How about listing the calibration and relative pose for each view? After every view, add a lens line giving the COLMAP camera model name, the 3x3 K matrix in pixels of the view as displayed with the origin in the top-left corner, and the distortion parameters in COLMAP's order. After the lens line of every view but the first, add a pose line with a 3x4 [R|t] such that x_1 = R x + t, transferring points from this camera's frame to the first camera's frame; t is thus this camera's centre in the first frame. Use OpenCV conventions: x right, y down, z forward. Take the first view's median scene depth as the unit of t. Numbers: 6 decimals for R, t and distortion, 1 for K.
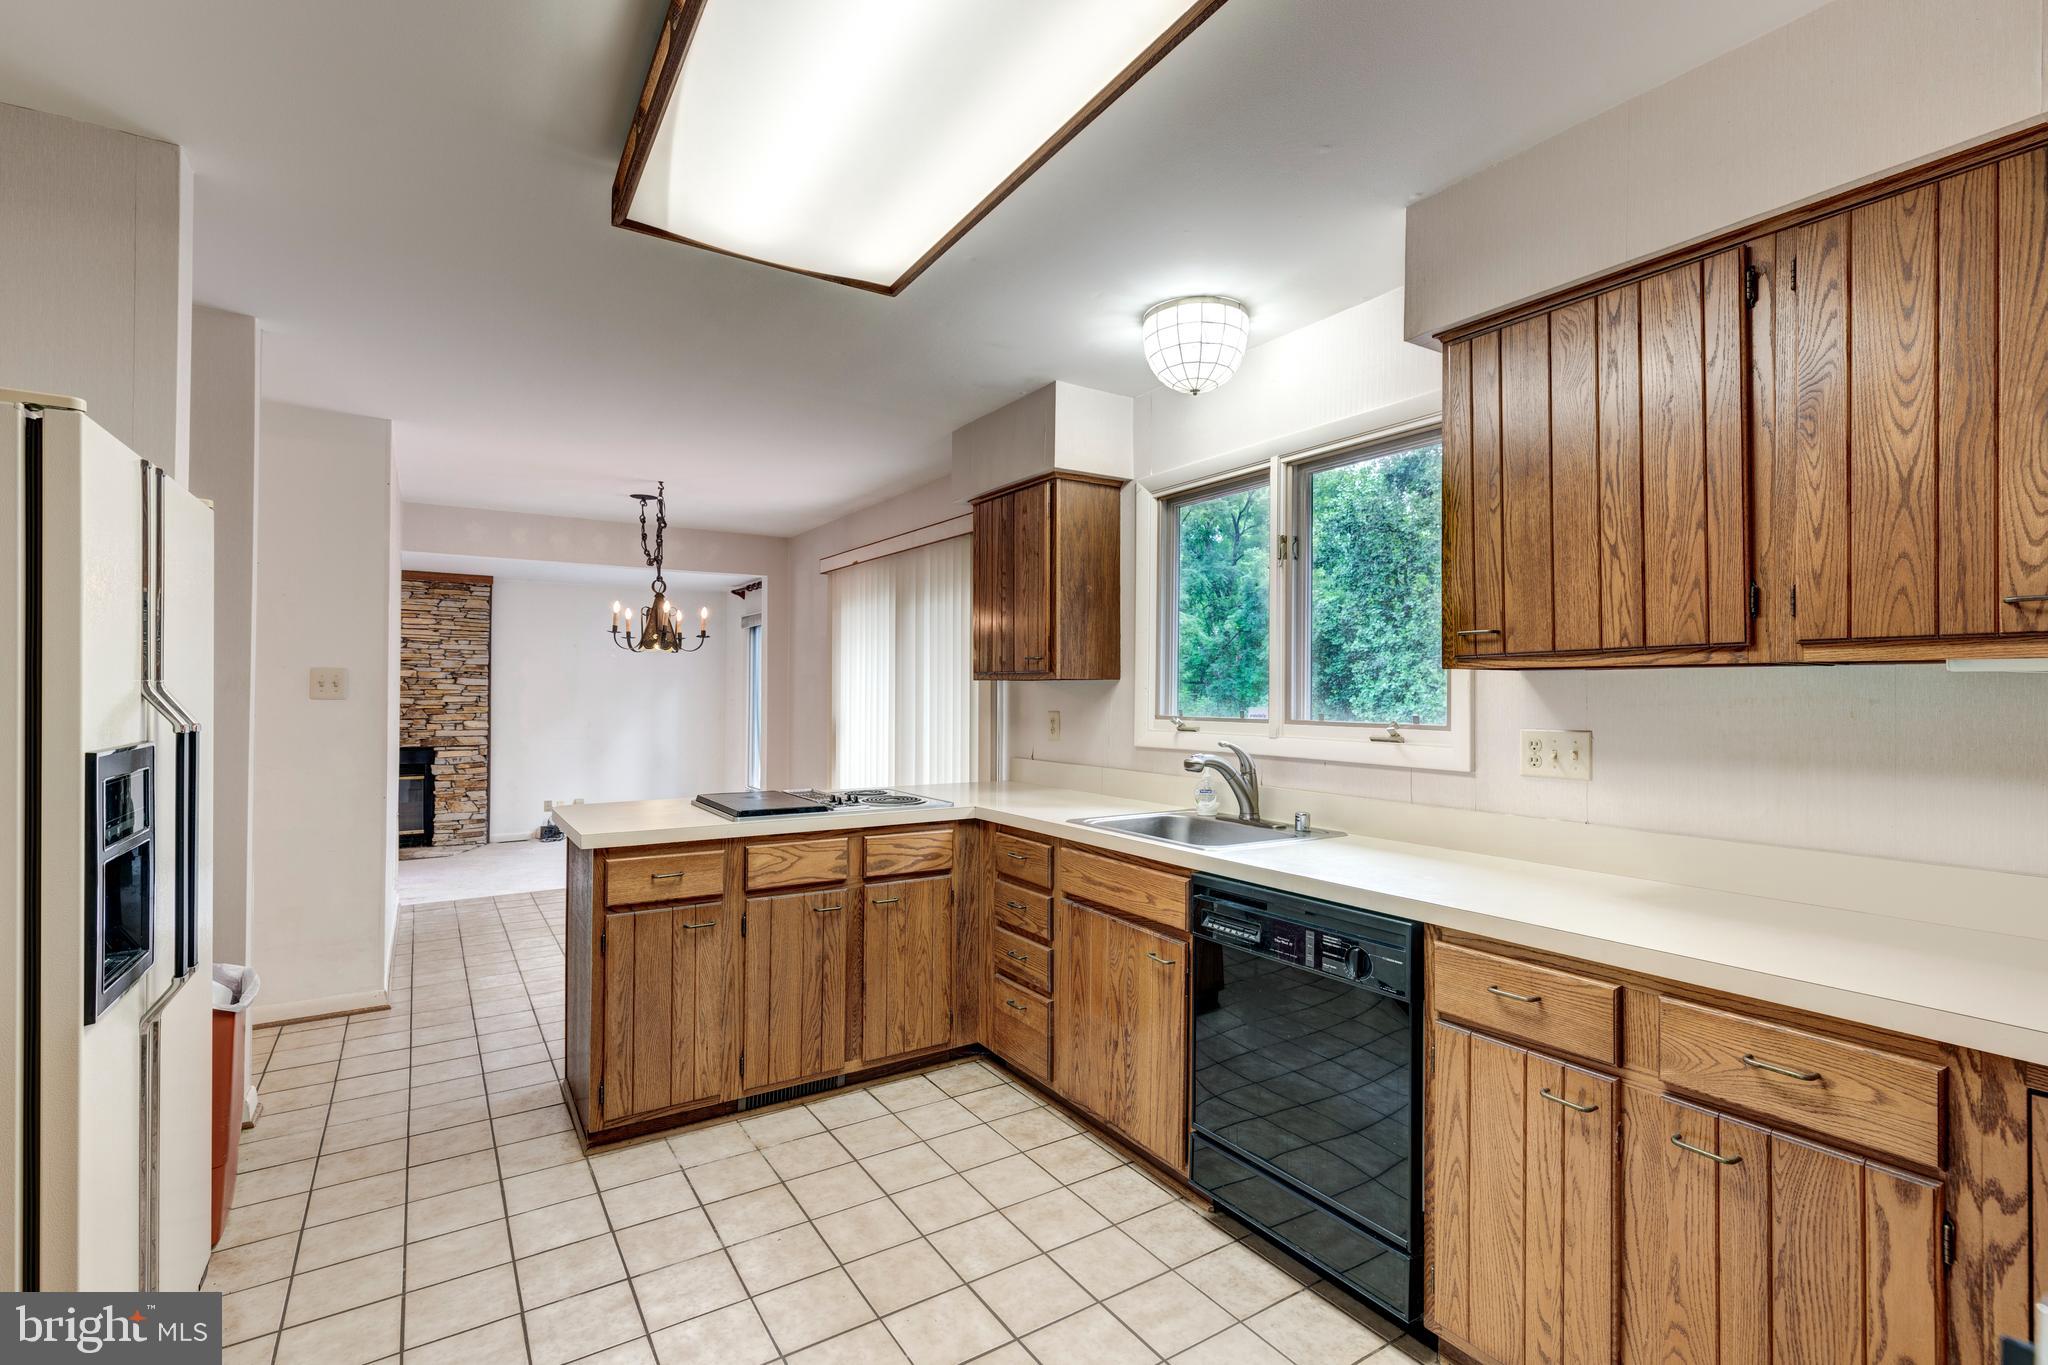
lens RADIAL K [[936.0, 0, 1006.3], [0, 936.0, 684.4], [0, 0, 1]] dist [0.008802, -0.000345]
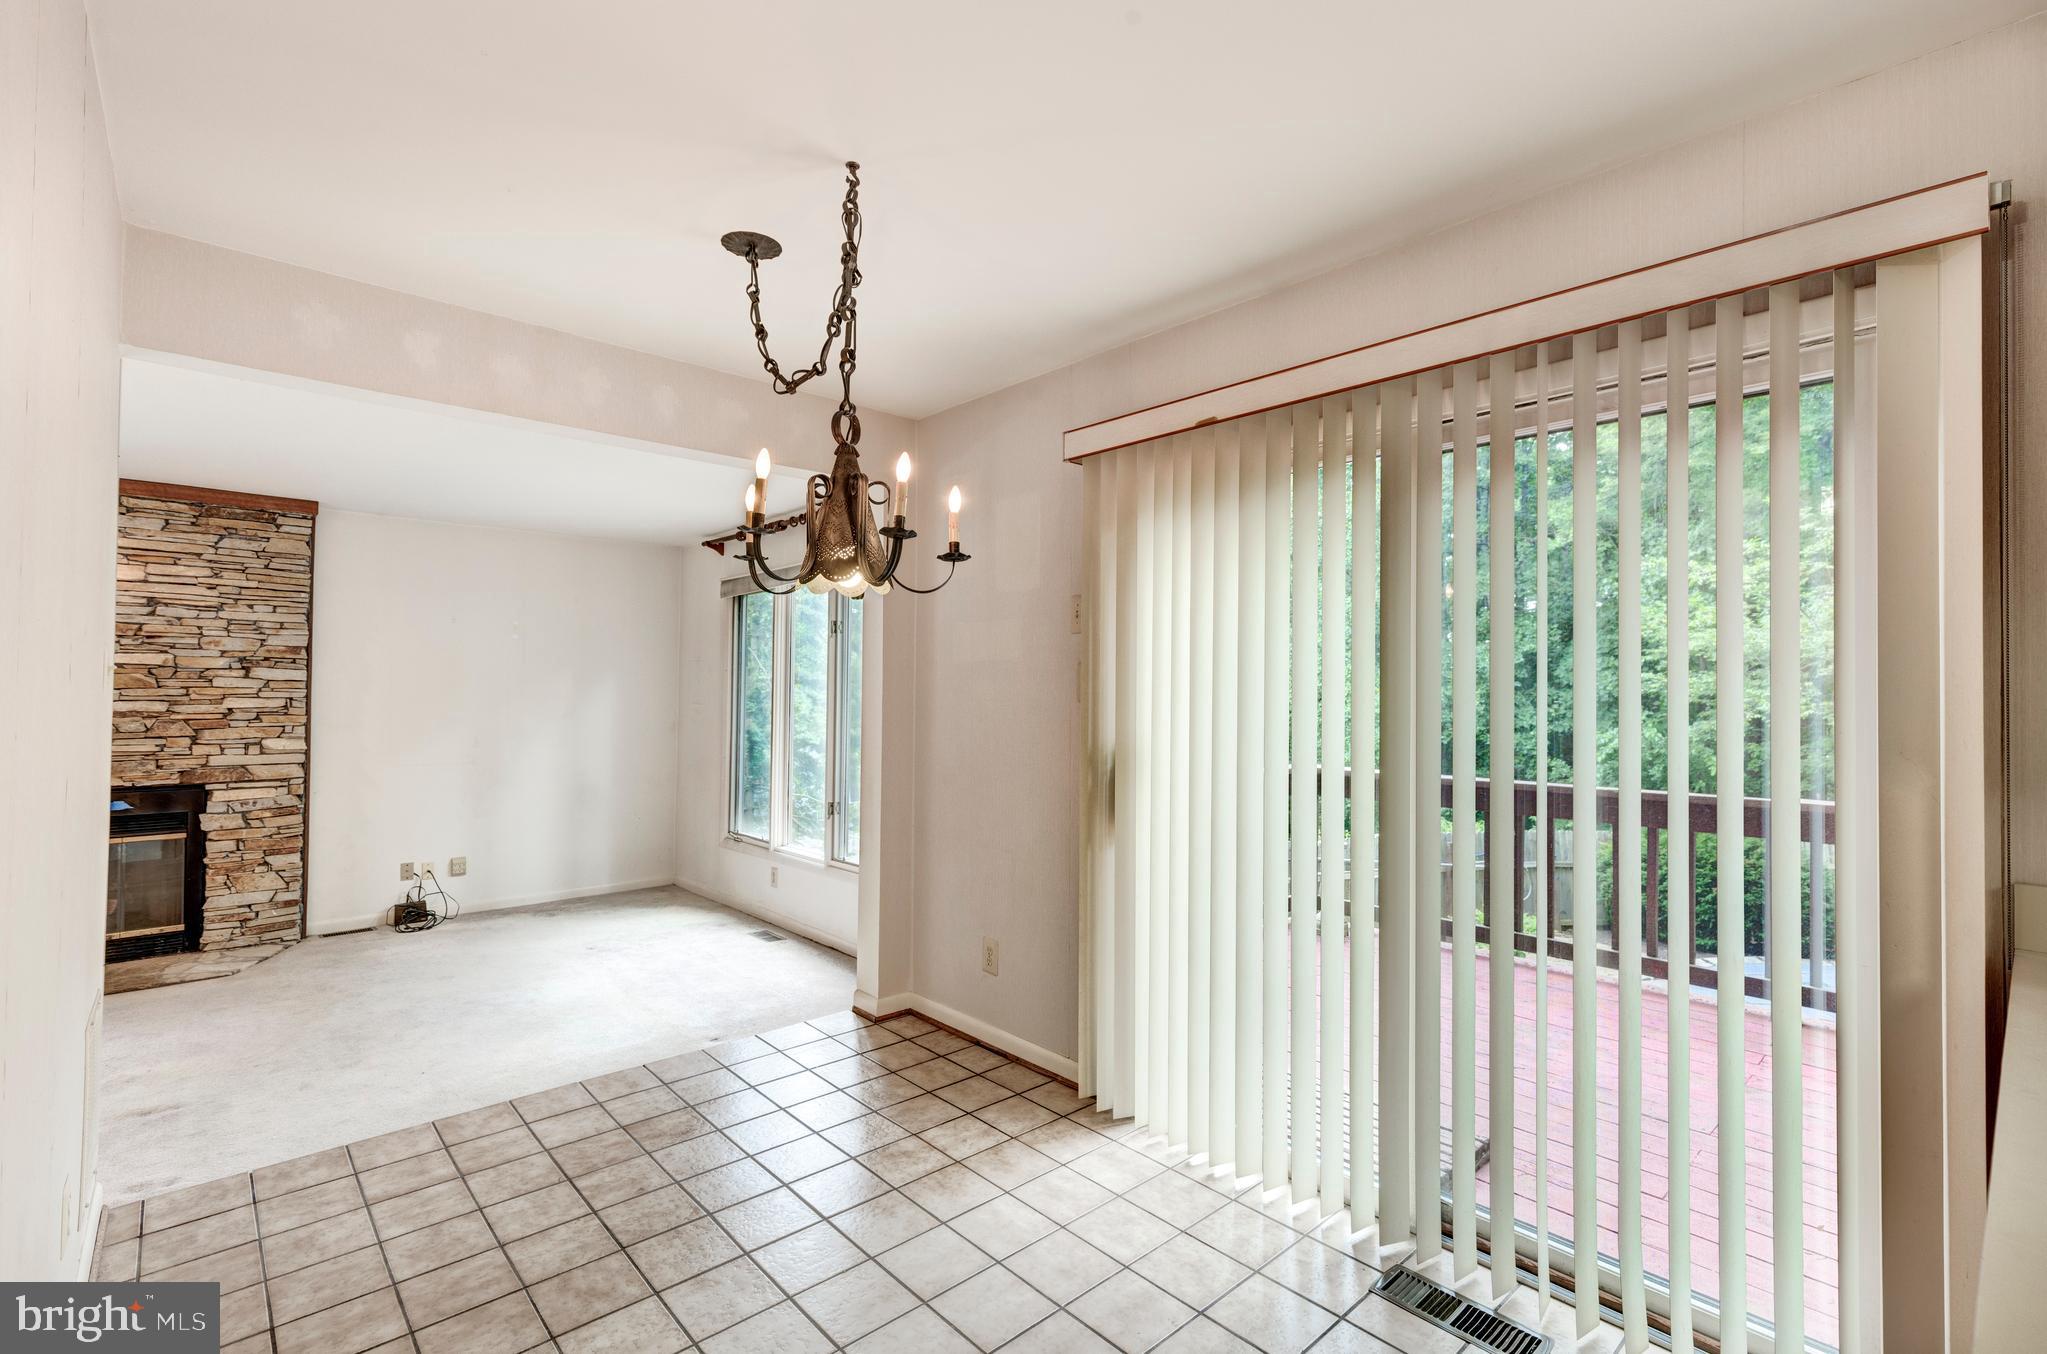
lens RADIAL K [[935.6, 0, 1011.3], [0, 935.6, 676.0], [0, 0, 1]] dist [0.008802, -0.000345]
pose [[0.987411, 0.005518, 0.158082, -0.573539], [-0.004131, 0.999950, -0.009107, 0.005535], [-0.158124, 0.008339, 0.987384, 0.945504]]
